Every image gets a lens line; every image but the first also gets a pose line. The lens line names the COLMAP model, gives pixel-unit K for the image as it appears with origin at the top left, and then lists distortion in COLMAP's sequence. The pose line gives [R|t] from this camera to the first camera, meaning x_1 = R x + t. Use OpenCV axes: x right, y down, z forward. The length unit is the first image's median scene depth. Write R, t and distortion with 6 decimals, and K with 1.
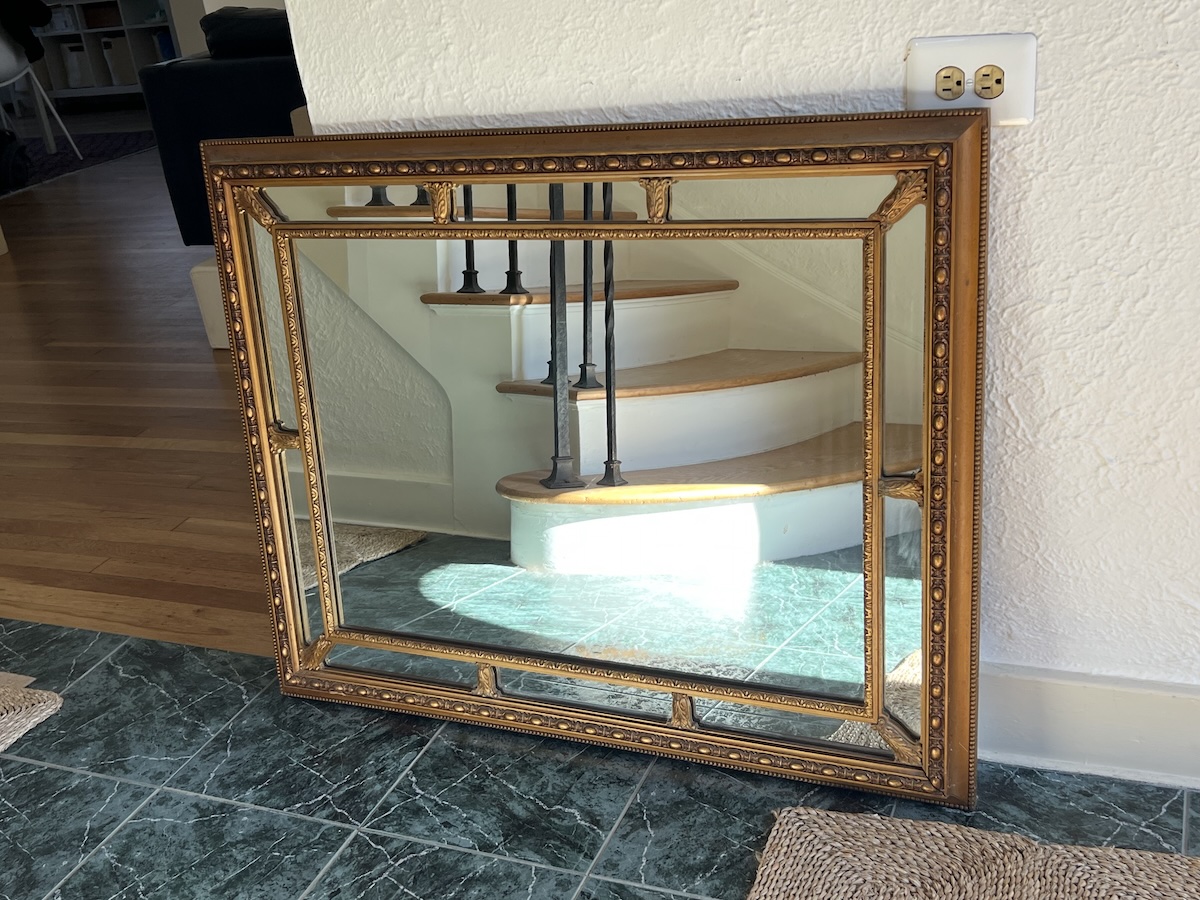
lens RADIAL K [[1327.1, 0, 599.0], [0, 1327.1, 454.5], [0, 0, 1]] dist [0.041648, 0.000000]
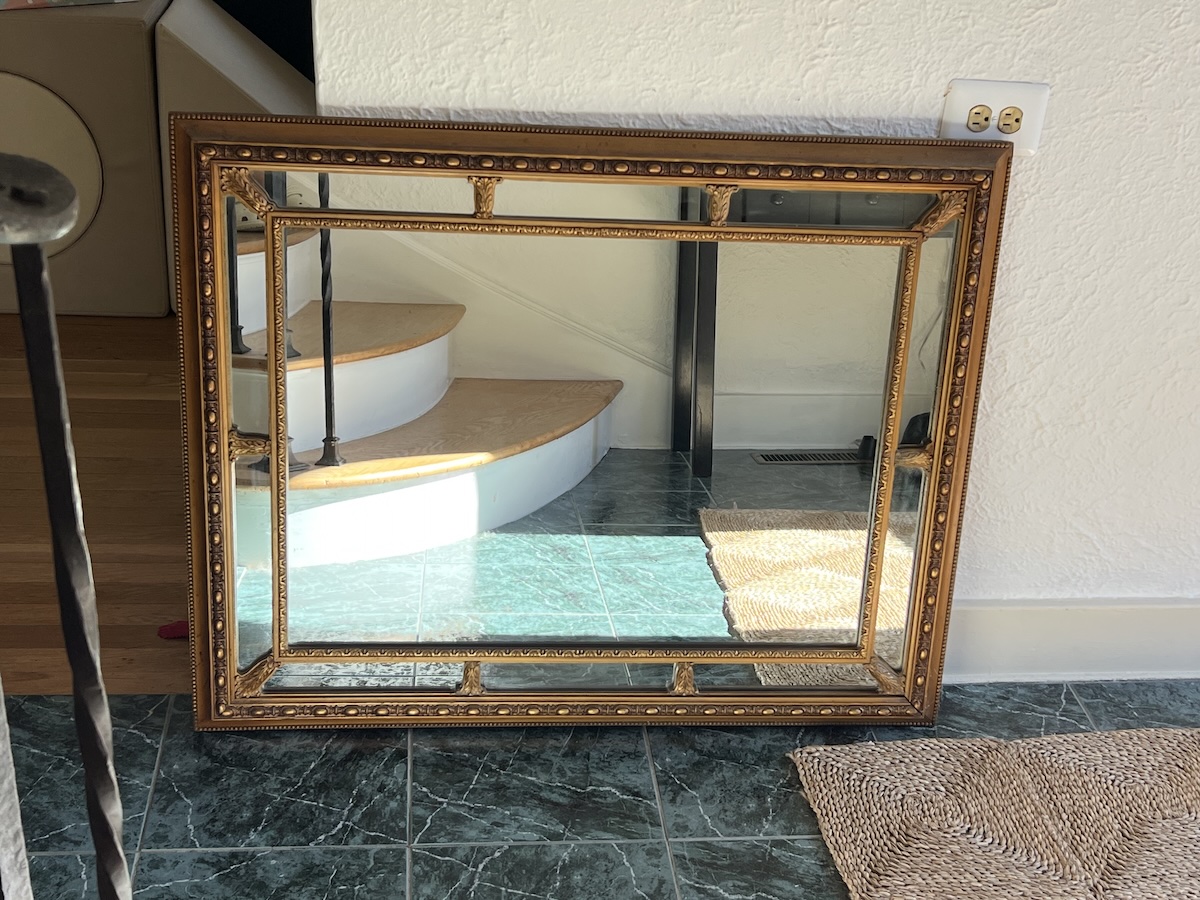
lens RADIAL K [[1596.9, 0, 600.6], [0, 1596.9, 448.6], [0, 0, 1]] dist [0.081073, 0.000000]
pose [[0.862173, -0.064633, 0.502474, -0.683701], [0.044772, 0.997669, 0.051507, -0.064451], [-0.504631, -0.021911, 0.863057, -0.069497]]
